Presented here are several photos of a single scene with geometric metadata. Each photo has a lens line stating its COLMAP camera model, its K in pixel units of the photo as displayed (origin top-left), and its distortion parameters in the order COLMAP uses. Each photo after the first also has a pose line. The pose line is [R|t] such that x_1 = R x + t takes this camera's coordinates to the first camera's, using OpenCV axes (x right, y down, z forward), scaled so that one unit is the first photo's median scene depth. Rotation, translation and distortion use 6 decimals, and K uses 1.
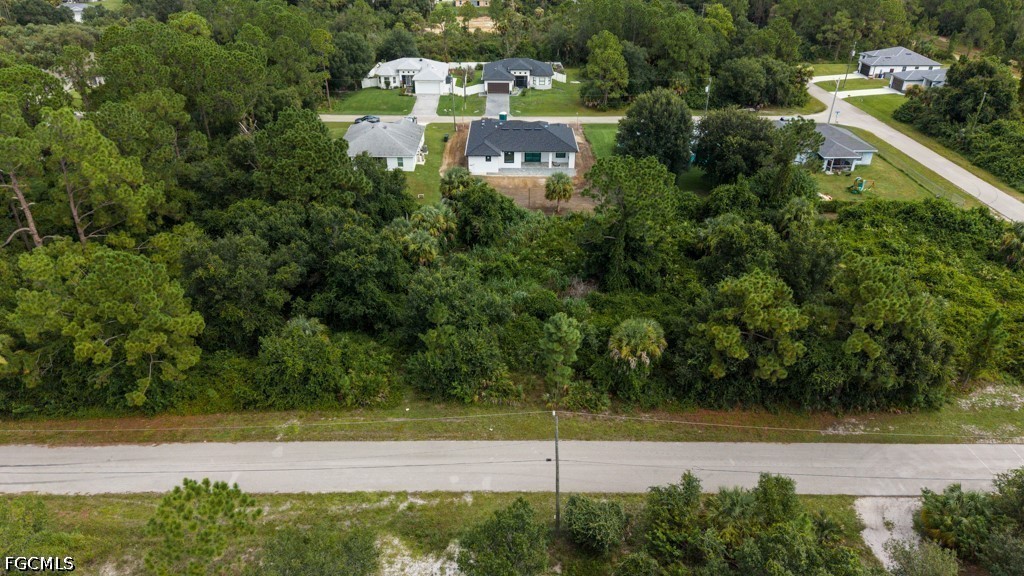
lens RADIAL K [[675.0, 0, 514.9], [0, 675.0, 306.8], [0, 0, 1]] dist [0.078207, -0.088783]
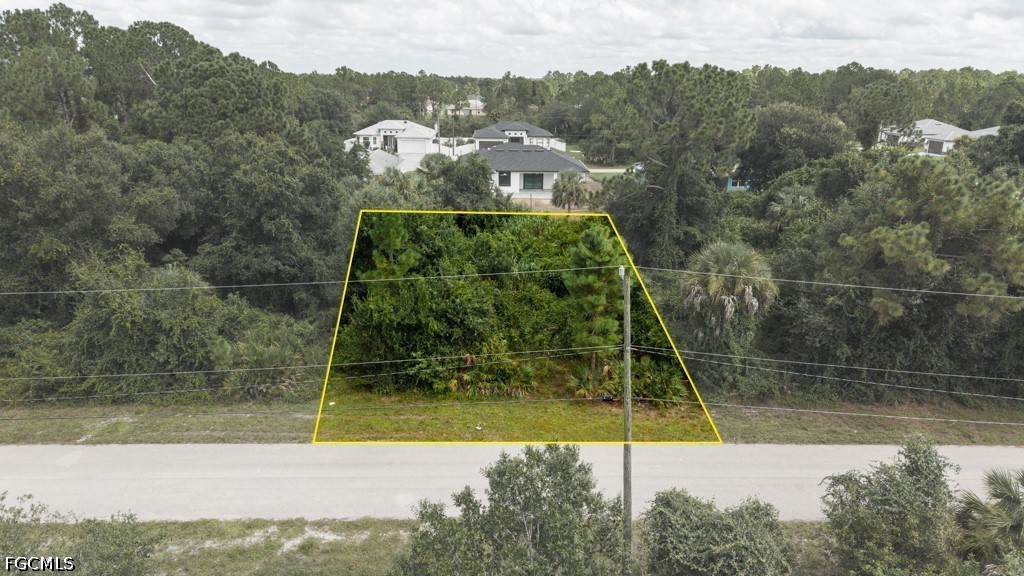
lens RADIAL K [[719.9, 0, 517.2], [0, 719.9, 289.2], [0, 0, 1]] dist [0.030959, -0.008605]
pose [[0.999902, 0.000311, 0.013997, -0.012051], [0.002625, 0.977855, -0.209267, 0.188706], [-0.013752, 0.209284, 0.977758, 0.392229]]
